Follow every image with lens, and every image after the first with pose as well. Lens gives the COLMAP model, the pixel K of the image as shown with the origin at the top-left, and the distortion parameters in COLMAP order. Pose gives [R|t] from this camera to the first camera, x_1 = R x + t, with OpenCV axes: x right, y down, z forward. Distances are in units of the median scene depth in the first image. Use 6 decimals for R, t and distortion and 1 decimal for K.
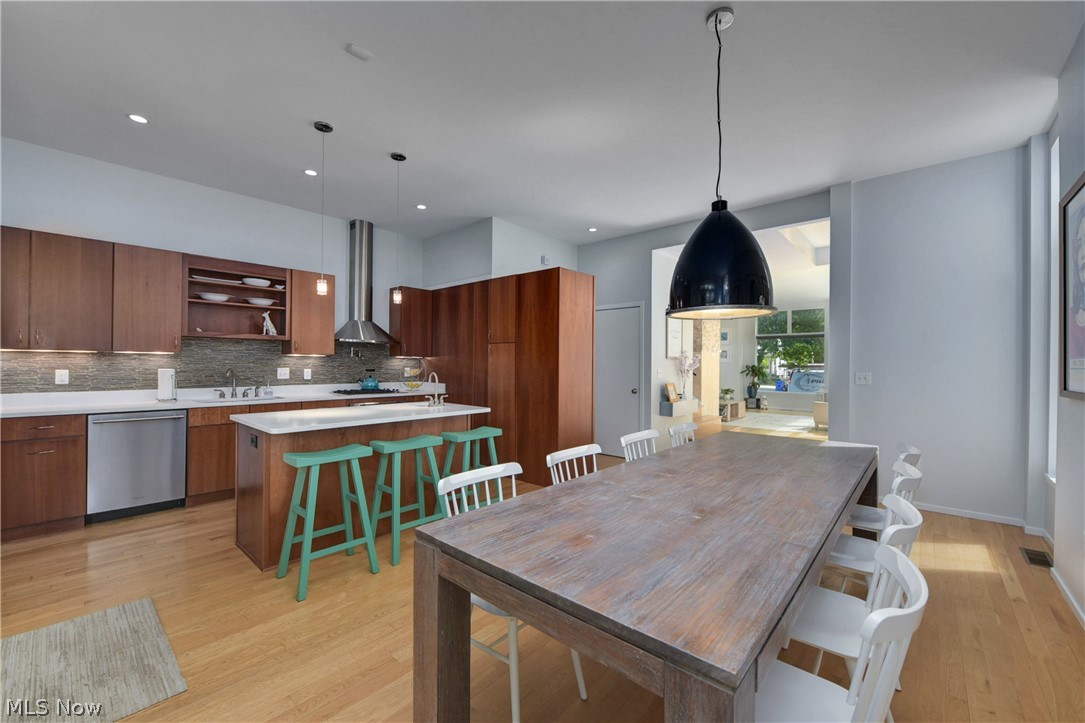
lens RADIAL K [[431.7, 0, 547.4], [0, 431.7, 362.8], [0, 0, 1]] dist [-0.003935, -0.001672]
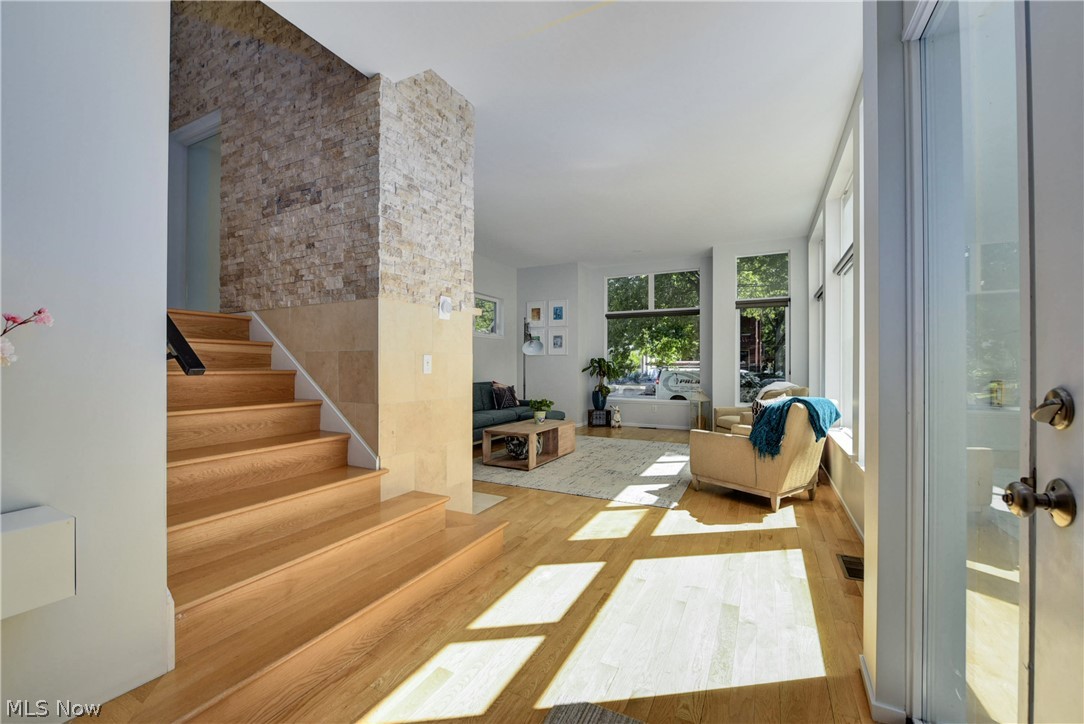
lens RADIAL K [[431.3, 0, 550.6], [0, 431.3, 361.5], [0, 0, 1]] dist [-0.003935, -0.001672]
pose [[0.966095, -0.000003, 0.258188, 0.239463], [0.001544, 0.999982, -0.005766, 0.013300], [-0.258183, 0.005969, 0.966078, 0.399494]]
